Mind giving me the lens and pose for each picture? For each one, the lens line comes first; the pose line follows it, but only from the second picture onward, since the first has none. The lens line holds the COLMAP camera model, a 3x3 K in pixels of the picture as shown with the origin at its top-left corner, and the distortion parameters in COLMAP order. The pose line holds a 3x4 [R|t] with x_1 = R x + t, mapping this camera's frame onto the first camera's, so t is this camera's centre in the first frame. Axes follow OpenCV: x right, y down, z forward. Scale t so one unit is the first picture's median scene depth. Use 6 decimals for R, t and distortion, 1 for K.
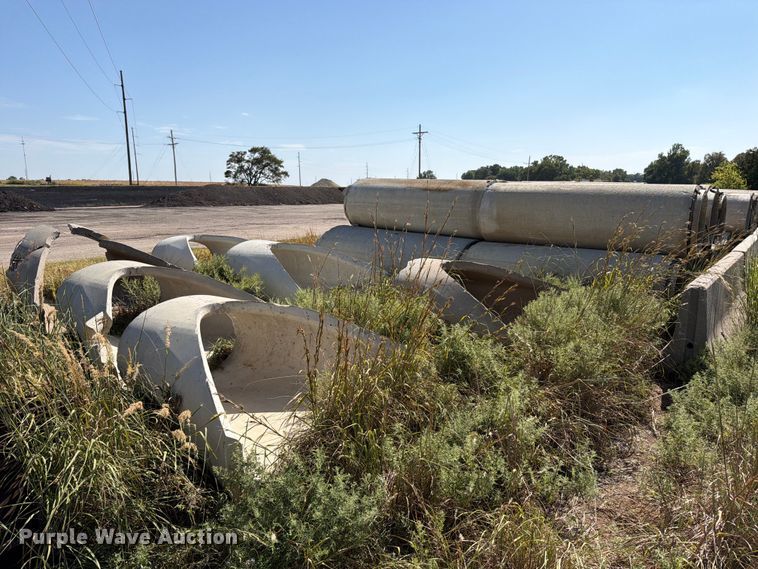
lens RADIAL K [[544.2, 0, 379.0], [0, 544.2, 284.5], [0, 0, 1]] dist [0.014602, -0.034312]
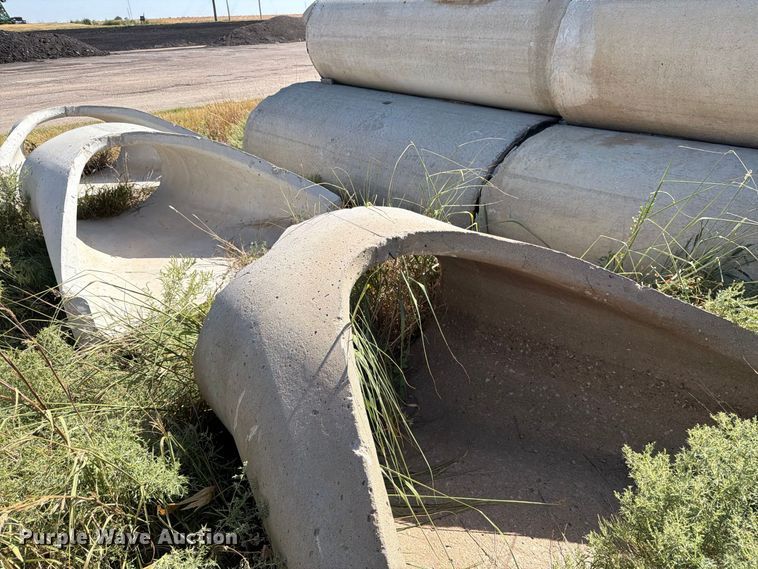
lens RADIAL K [[544.2, 0, 379.0], [0, 544.2, 284.5], [0, 0, 1]] dist [0.014602, -0.034312]
pose [[0.982022, 0.047658, -0.182651, 0.116004], [0.005215, 0.960385, 0.278627, -0.067505], [0.188694, -0.274570, 0.942871, 0.449951]]
